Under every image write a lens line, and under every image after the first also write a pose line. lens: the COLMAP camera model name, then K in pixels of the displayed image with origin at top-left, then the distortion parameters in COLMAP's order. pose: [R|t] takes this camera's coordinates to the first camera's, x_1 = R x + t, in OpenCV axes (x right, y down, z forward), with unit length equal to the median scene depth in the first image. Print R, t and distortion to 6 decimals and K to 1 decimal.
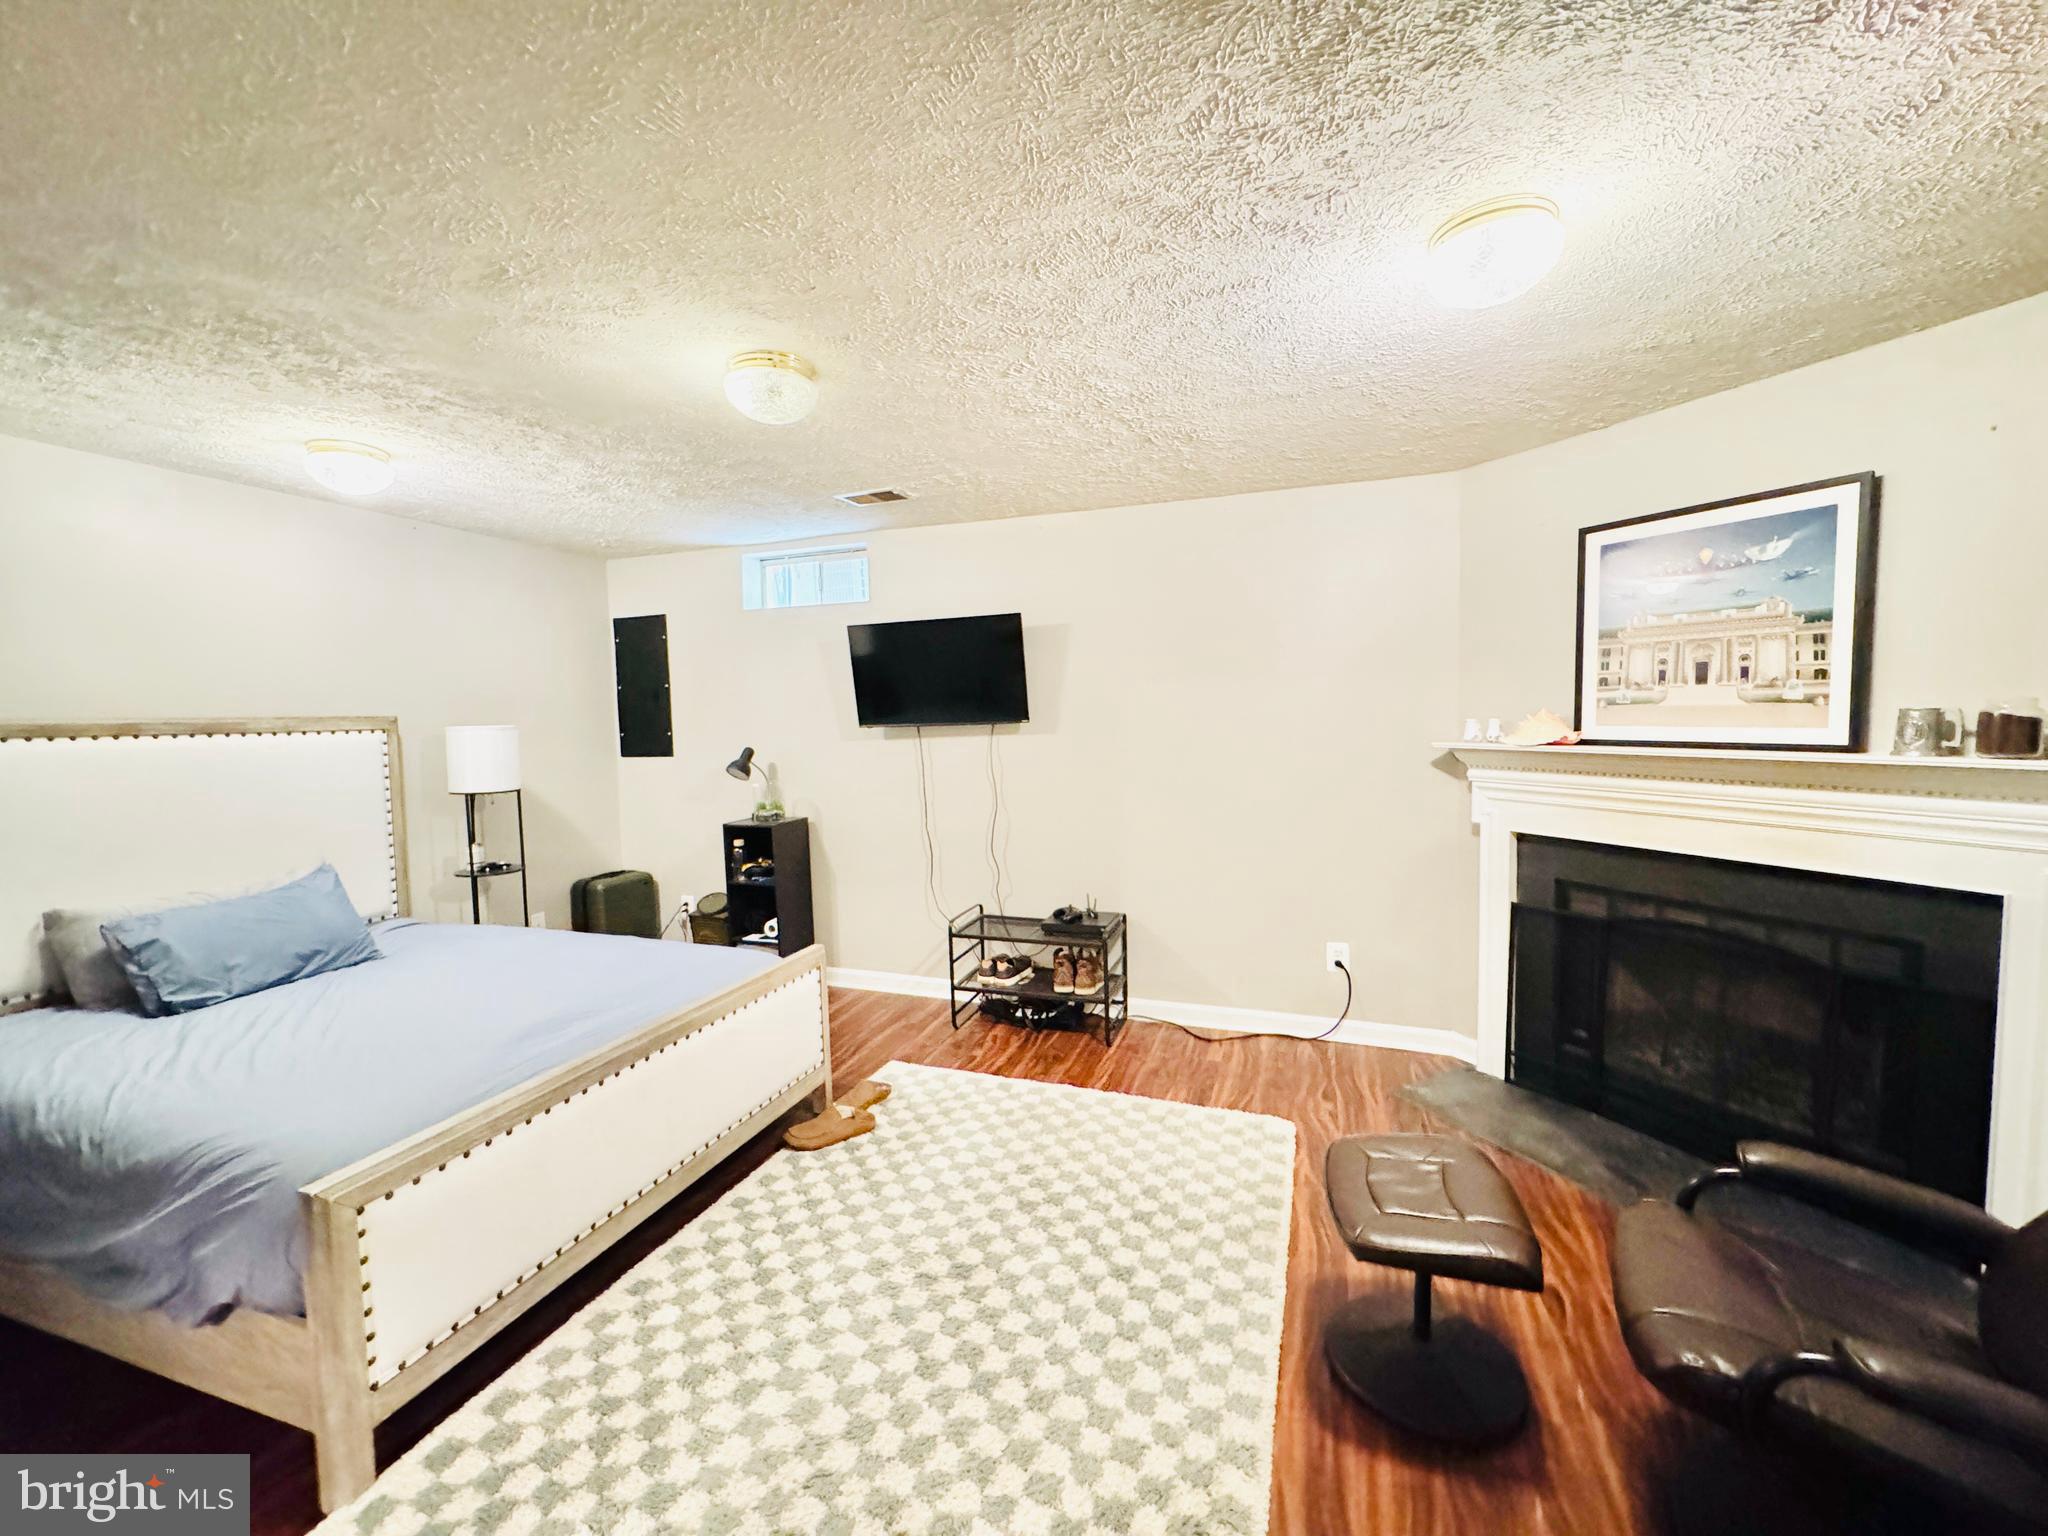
lens RADIAL K [[816.1, 0, 1022.6], [0, 816.1, 765.5], [0, 0, 1]] dist [-0.002691, 0.000552]
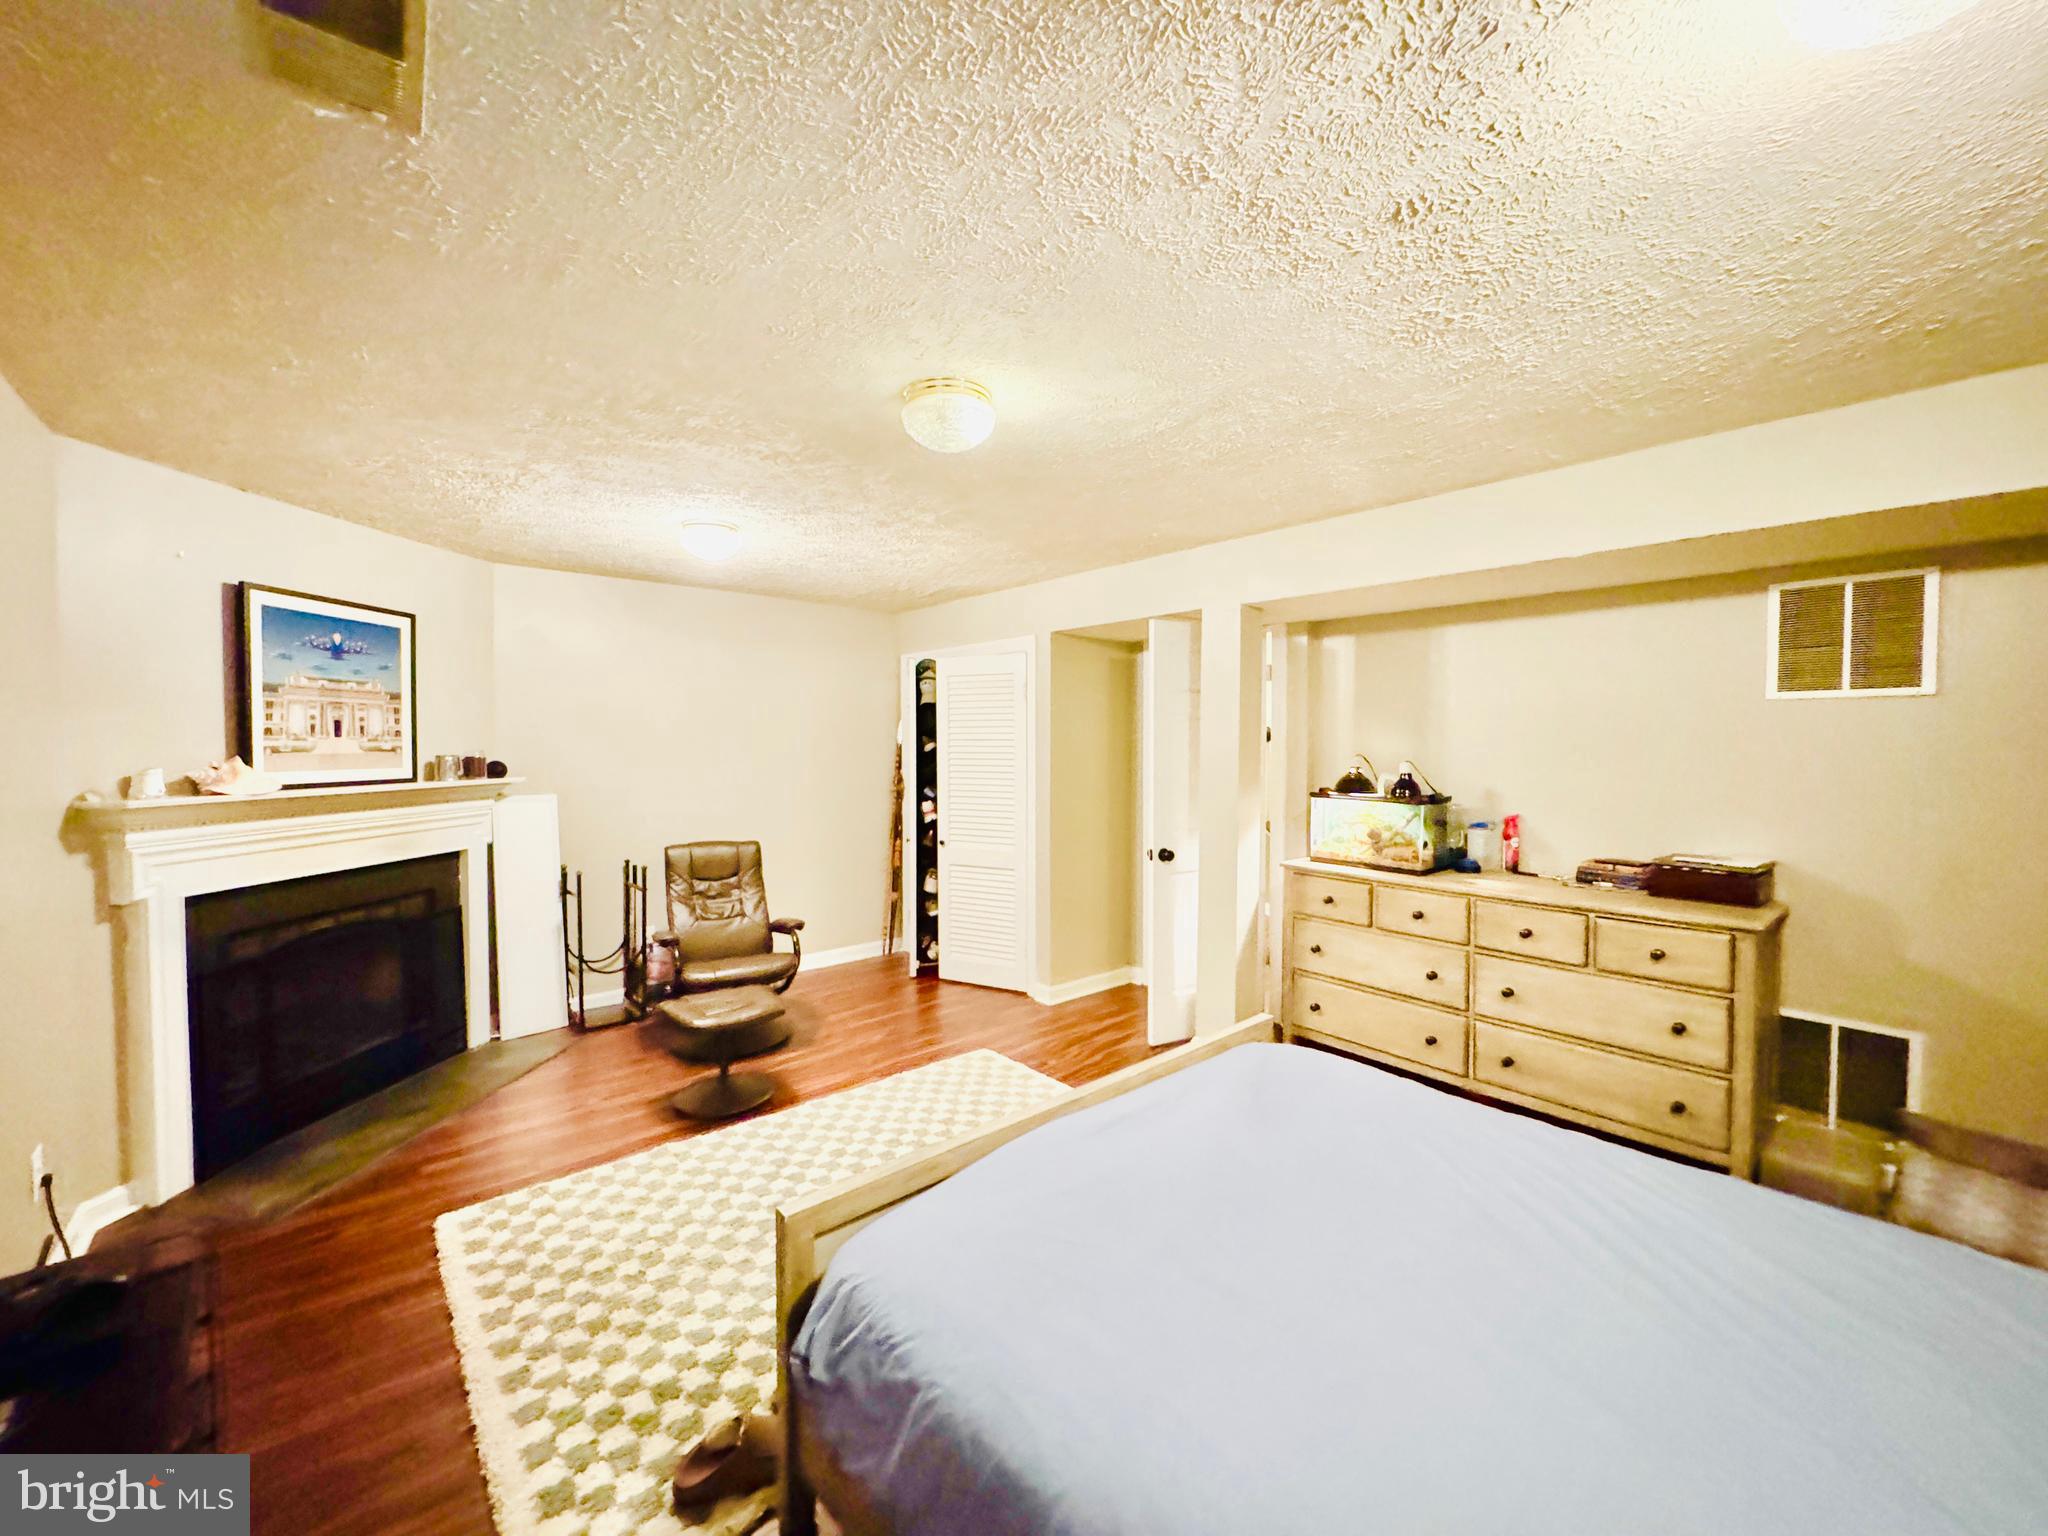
lens RADIAL K [[816.1, 0, 1022.6], [0, 816.1, 765.5], [0, 0, 1]] dist [-0.002691, 0.000552]
pose [[-0.871926, 0.008790, 0.489559, -0.761771], [0.053119, 0.995636, 0.076730, -0.097719], [-0.486748, 0.092907, -0.868587, 1.624875]]
